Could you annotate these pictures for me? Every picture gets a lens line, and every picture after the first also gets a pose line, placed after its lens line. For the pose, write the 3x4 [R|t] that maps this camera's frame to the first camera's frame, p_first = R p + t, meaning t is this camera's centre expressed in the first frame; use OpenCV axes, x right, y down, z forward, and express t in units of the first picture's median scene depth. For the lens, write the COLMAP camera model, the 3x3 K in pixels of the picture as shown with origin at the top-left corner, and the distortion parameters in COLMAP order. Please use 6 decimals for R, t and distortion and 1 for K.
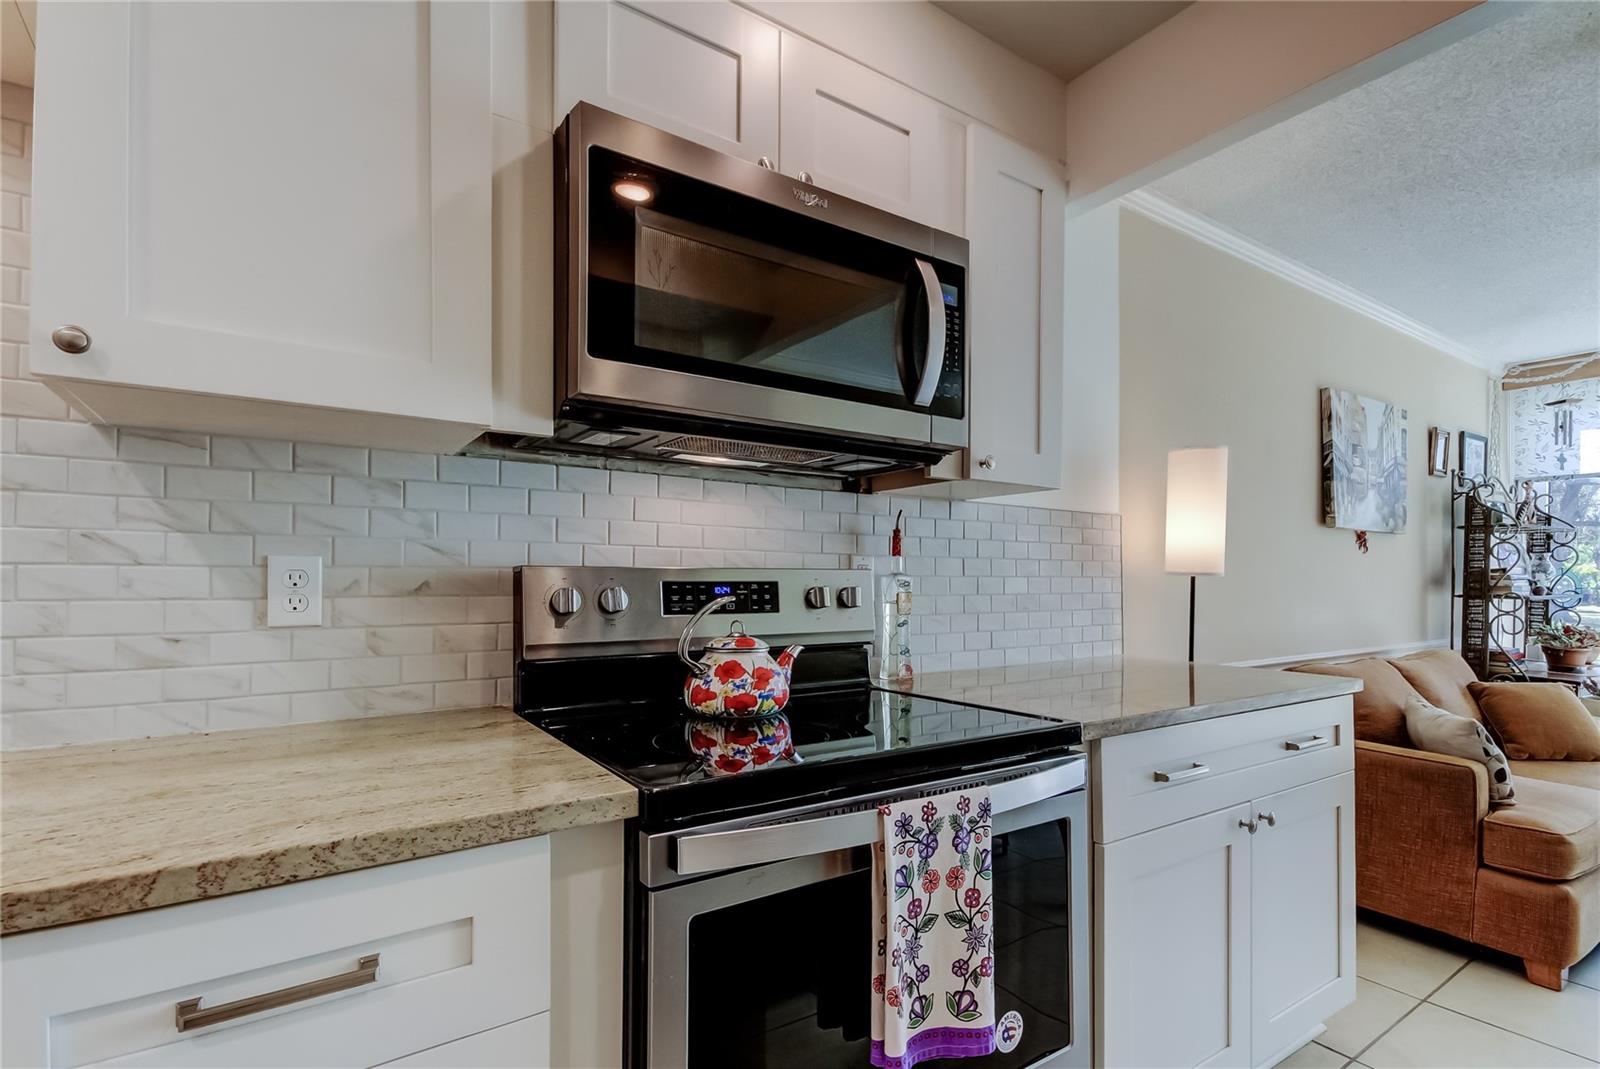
lens RADIAL K [[751.4, 0, 838.5], [0, 751.4, 576.5], [0, 0, 1]] dist [0.031938, -0.007624]
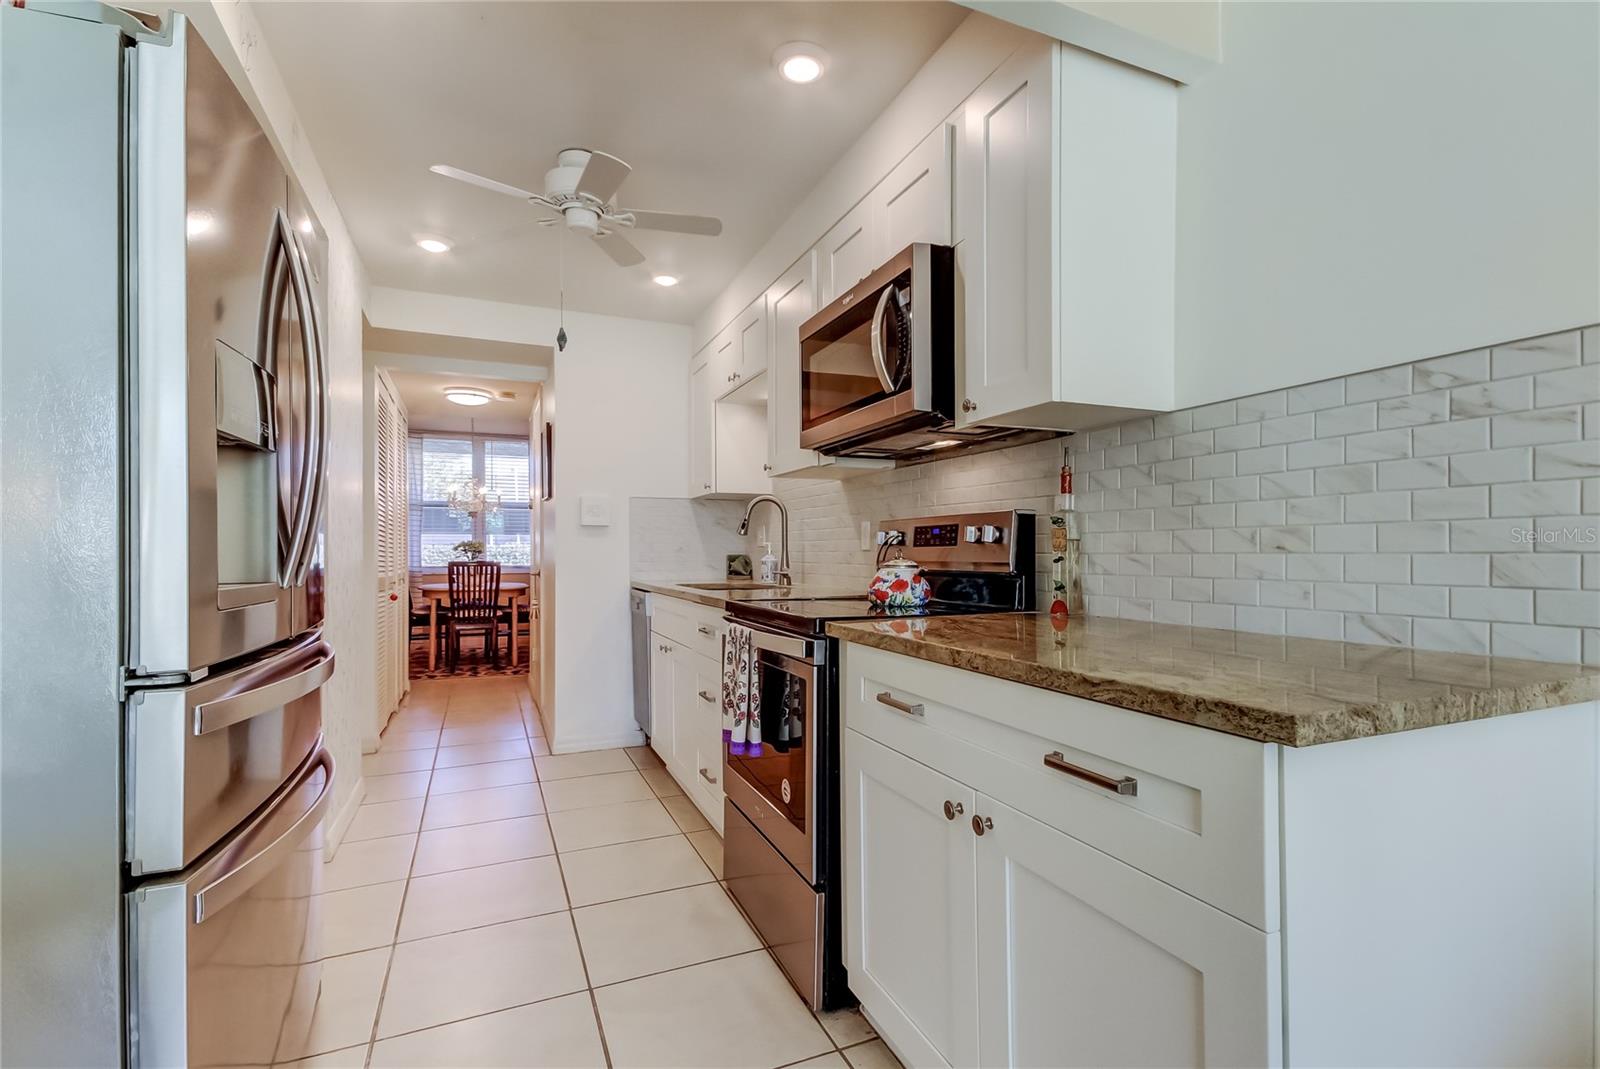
lens RADIAL K [[751.4, 0, 837.6], [0, 751.4, 558.9], [0, 0, 1]] dist [0.031938, -0.007624]
pose [[-0.176528, 0.015584, -0.984172, 0.556839], [0.023436, 0.999658, 0.011626, 0.021024], [0.984017, -0.021012, -0.176832, 0.426237]]
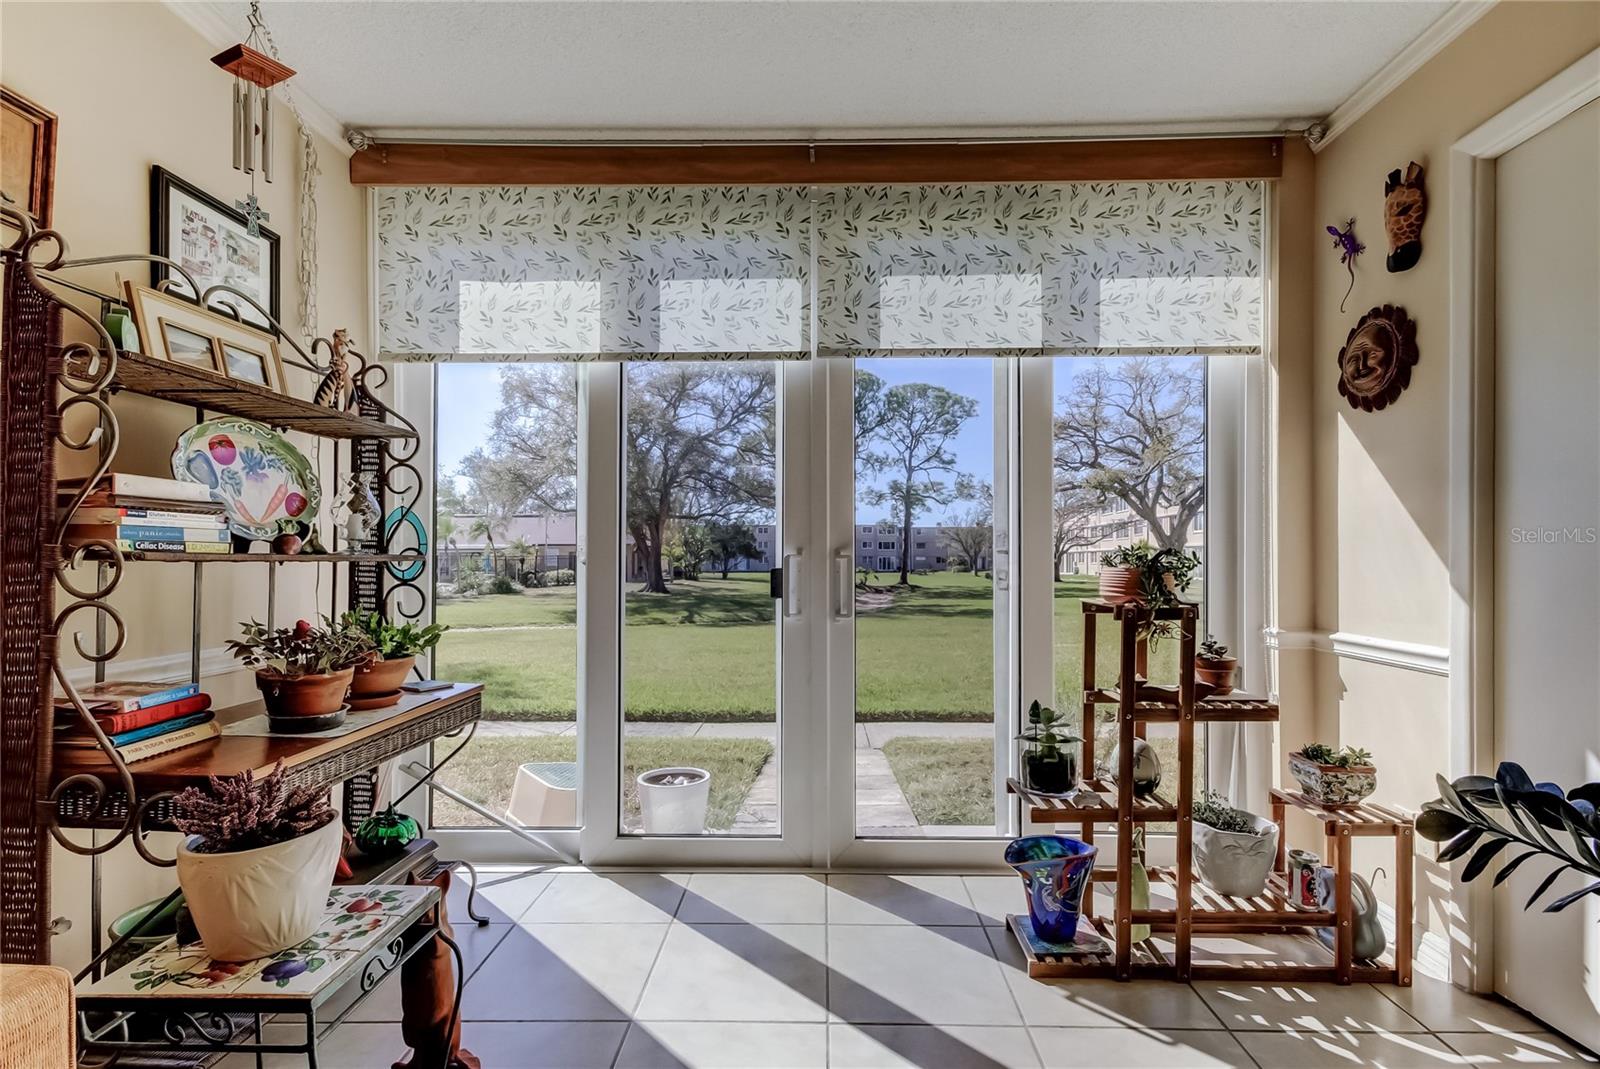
lens RADIAL K [[751.4, 0, 824.6], [0, 751.4, 556.5], [0, 0, 1]] dist [0.031938, -0.007624]
pose [[0.578059, 0.009469, 0.815940, 0.780100], [-0.014189, 0.999898, -0.001552, 0.022908], [-0.815871, -0.010680, 0.578135, 0.519799]]
